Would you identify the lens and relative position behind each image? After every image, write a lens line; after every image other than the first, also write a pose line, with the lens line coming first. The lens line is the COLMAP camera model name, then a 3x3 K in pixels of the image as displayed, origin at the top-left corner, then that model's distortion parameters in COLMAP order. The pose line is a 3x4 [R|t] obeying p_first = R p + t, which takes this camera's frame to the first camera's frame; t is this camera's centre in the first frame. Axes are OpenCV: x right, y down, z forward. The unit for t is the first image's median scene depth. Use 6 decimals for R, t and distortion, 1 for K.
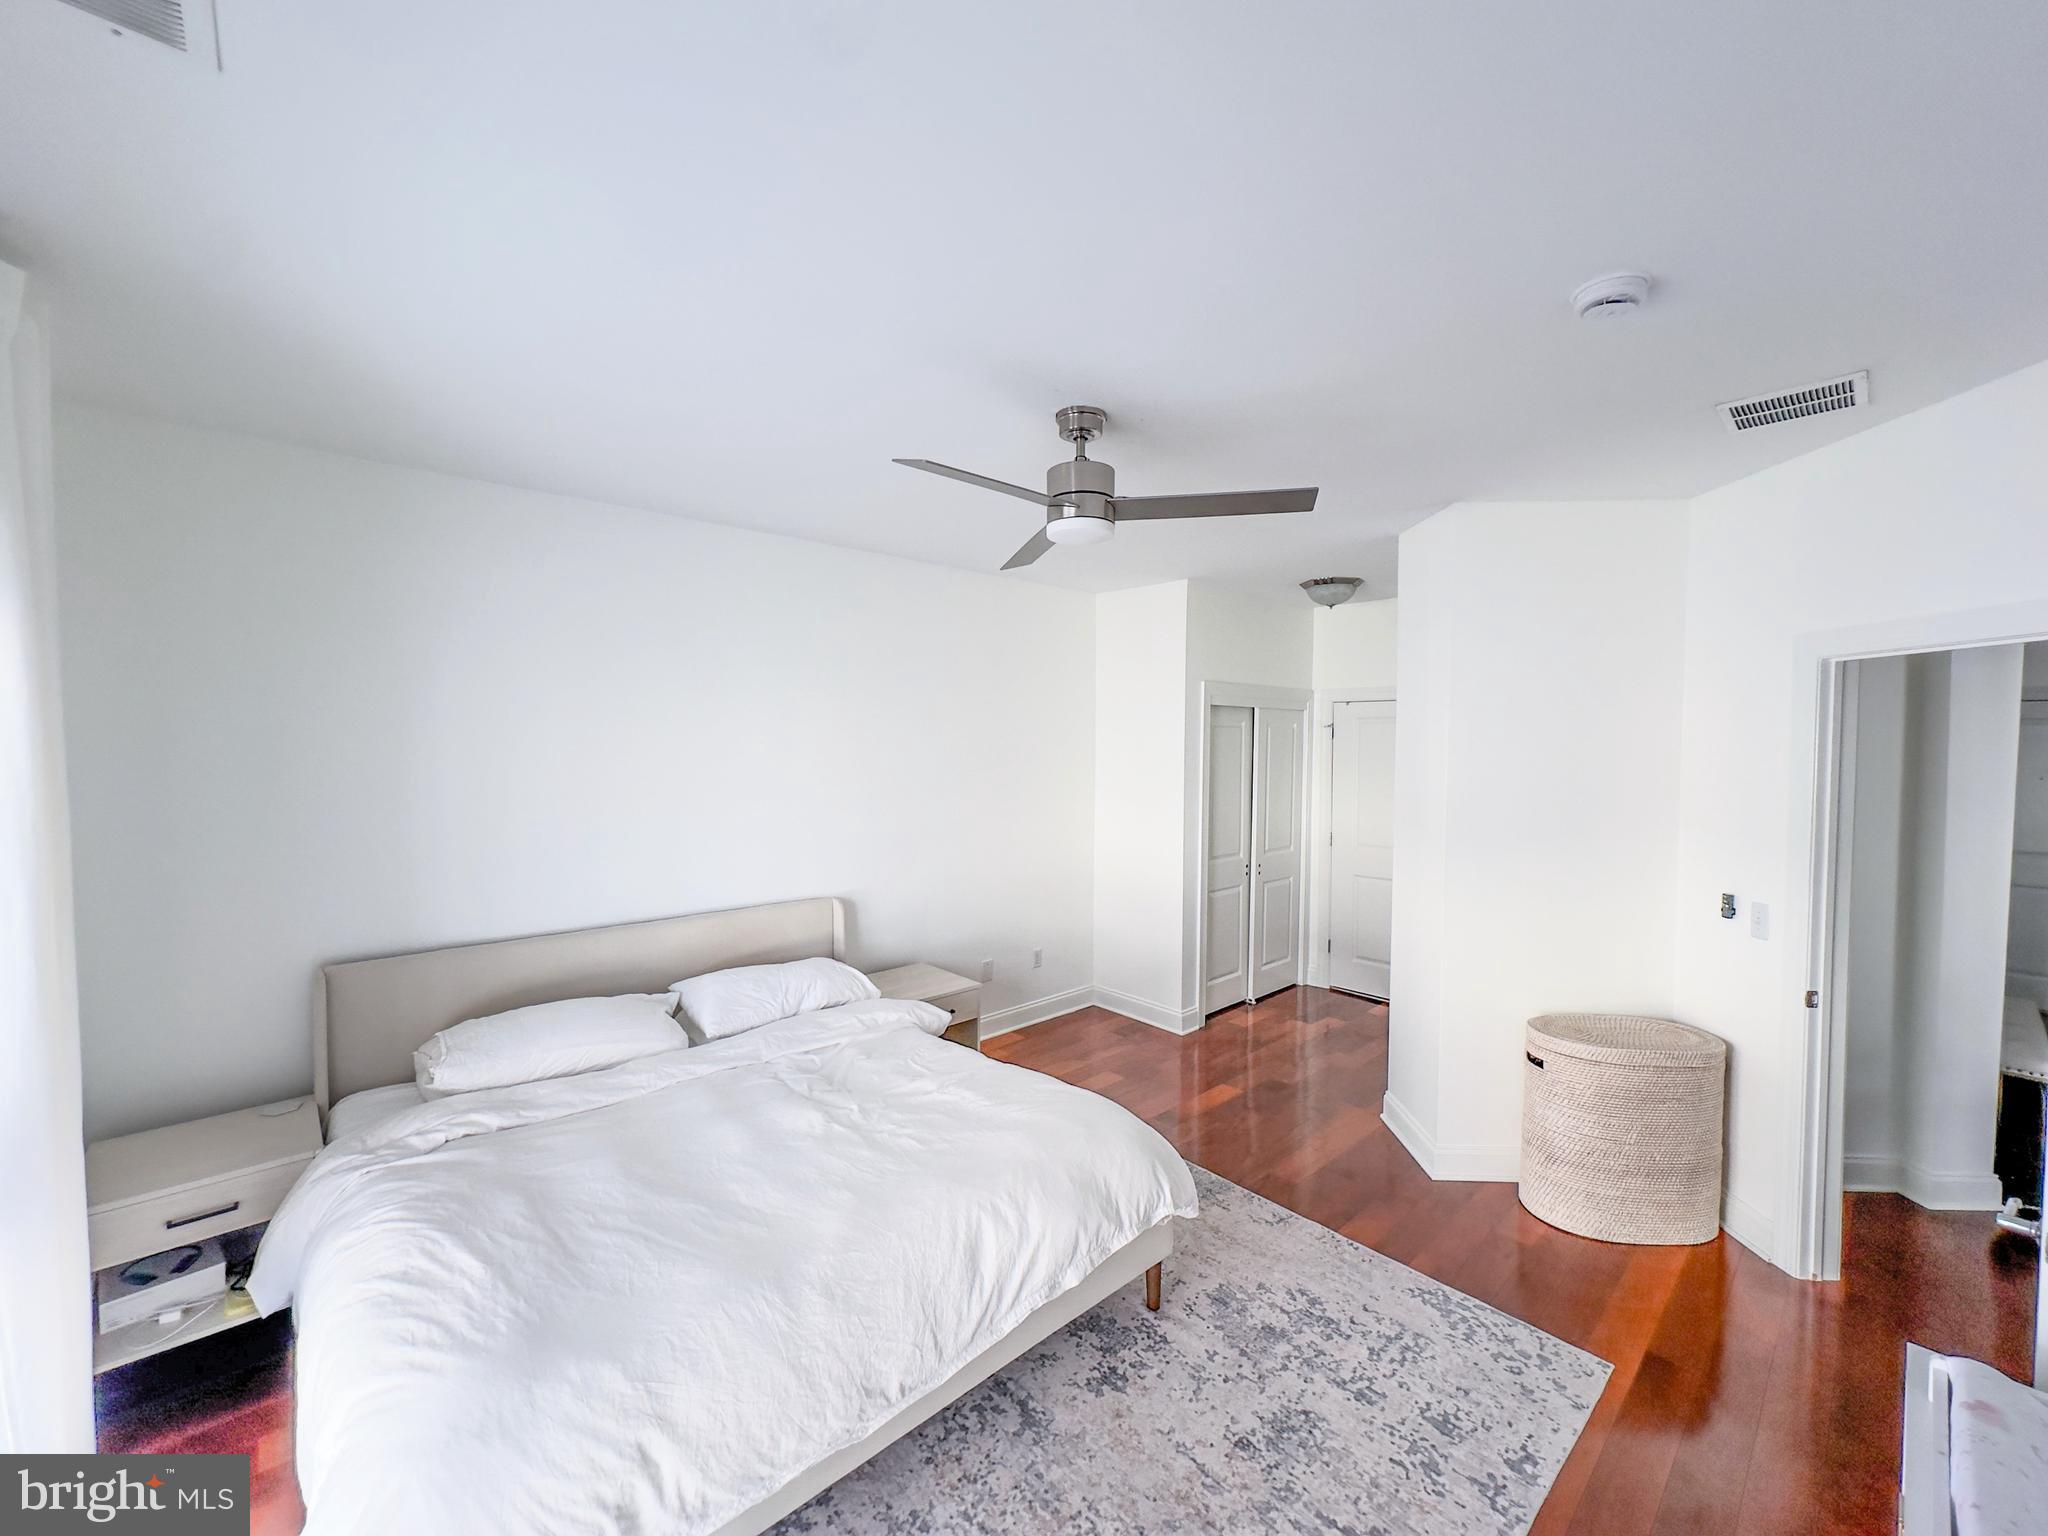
lens RADIAL K [[818.9, 0, 1018.9], [0, 818.9, 761.2], [0, 0, 1]] dist [-0.002040, 0.000075]
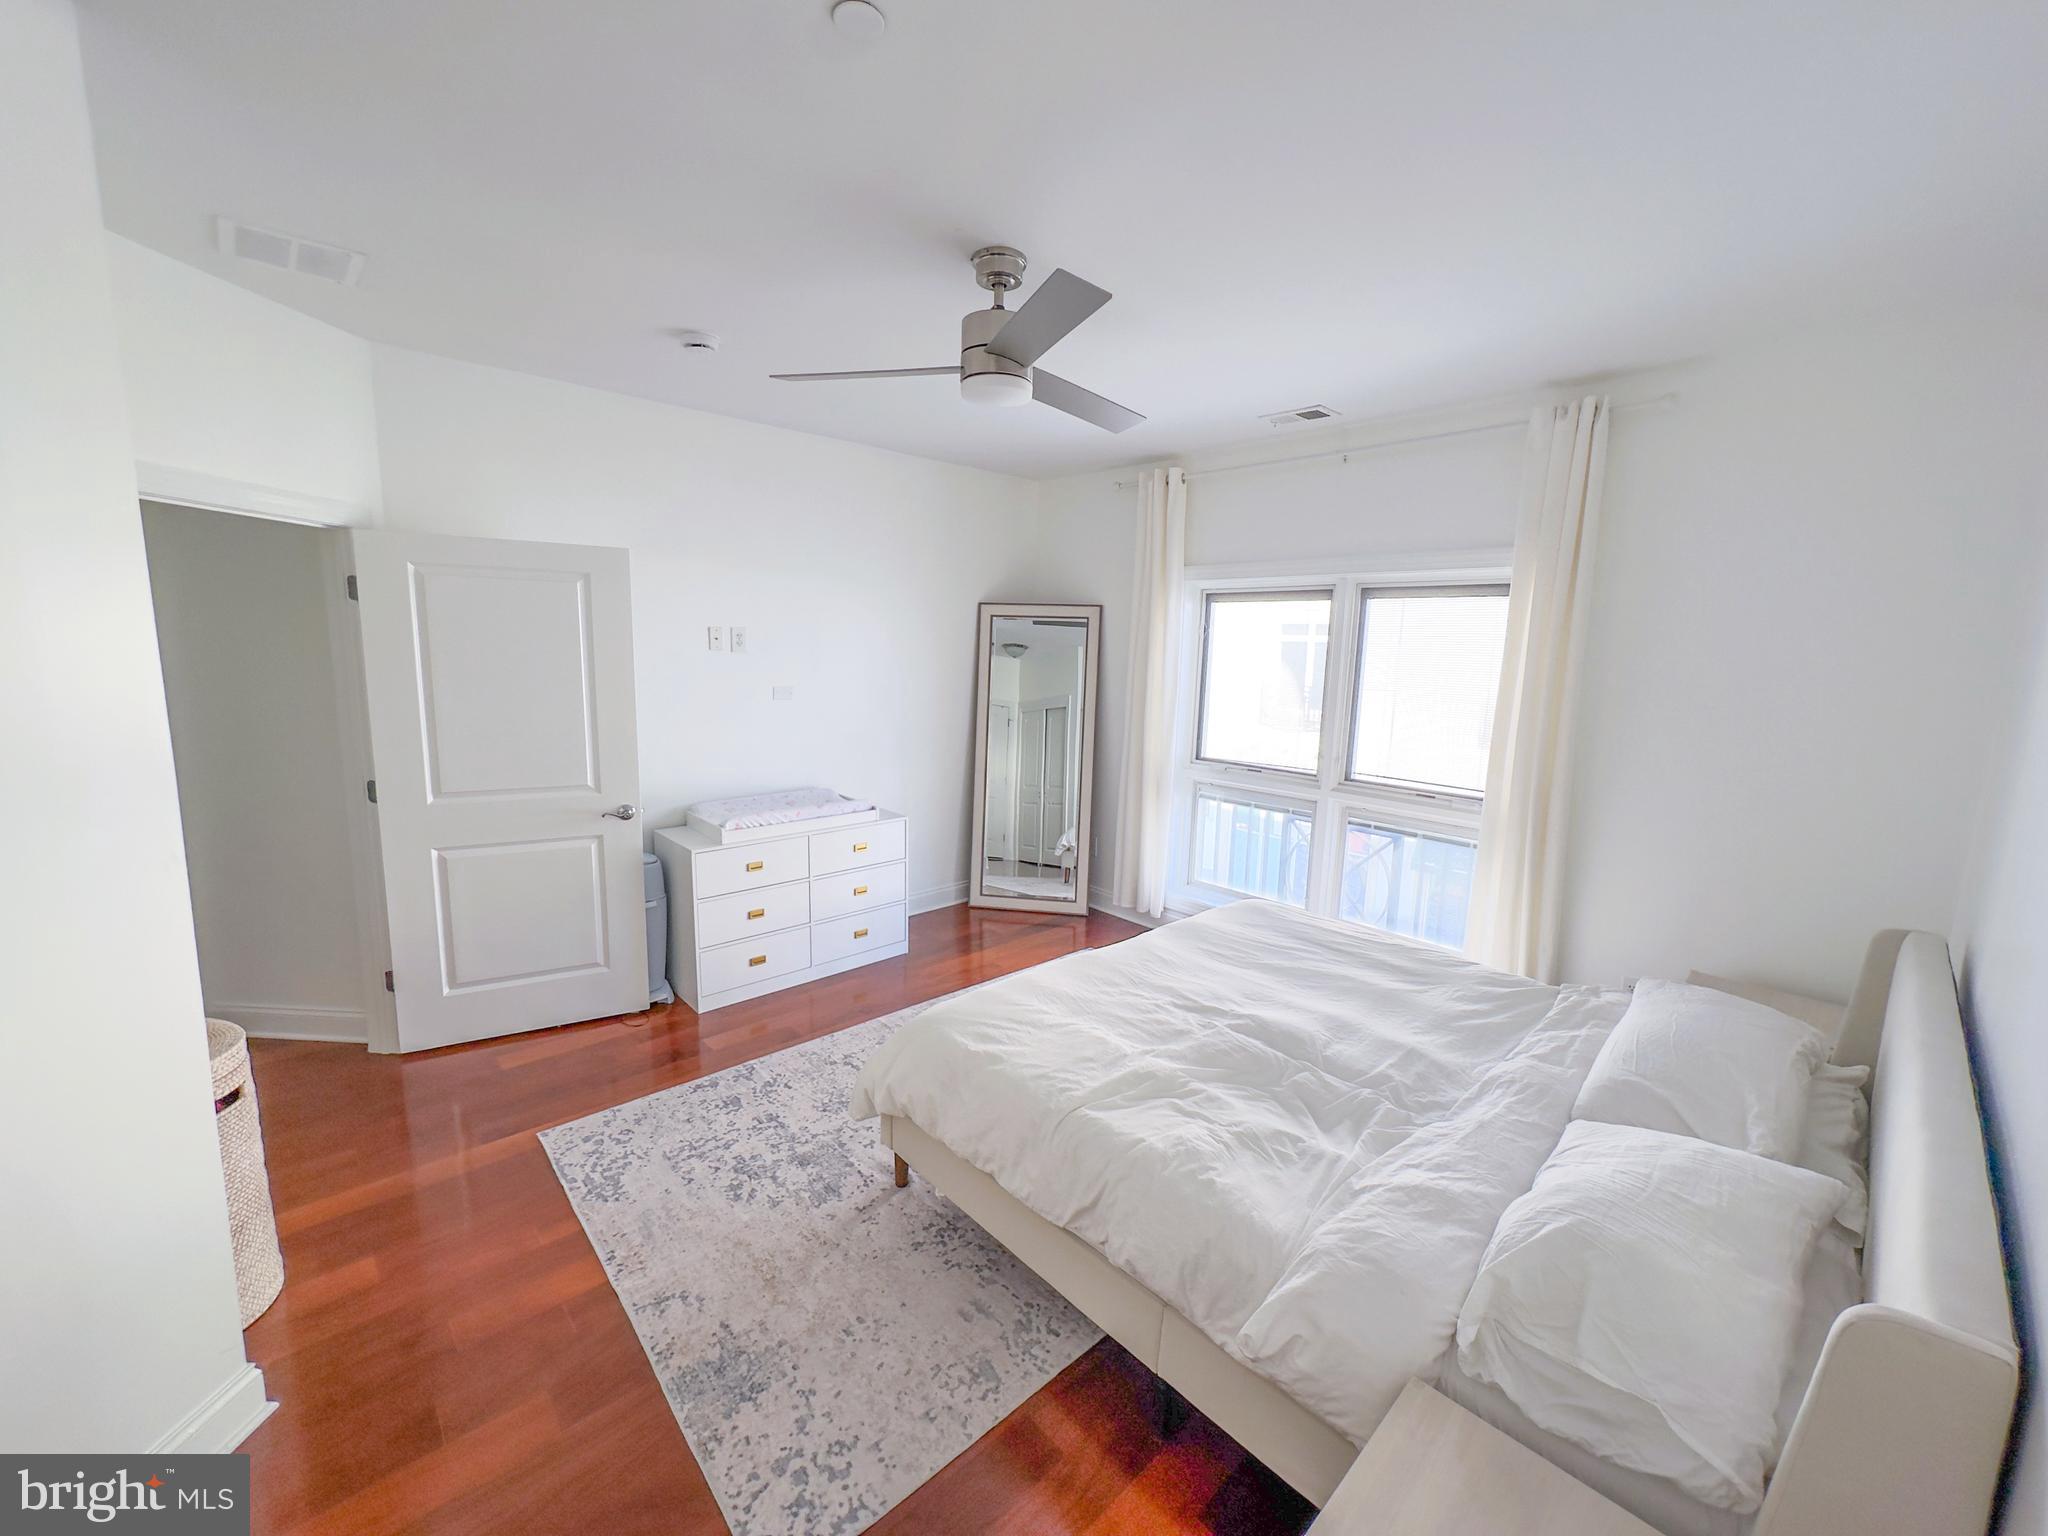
lens RADIAL K [[818.9, 0, 1028.3], [0, 818.9, 751.9], [0, 0, 1]] dist [-0.002040, 0.000075]
pose [[-0.999454, -0.032739, -0.004438, 0.031856], [-0.032998, 0.982516, 0.183229, -0.049344], [-0.001639, 0.183275, -0.983060, 2.004362]]
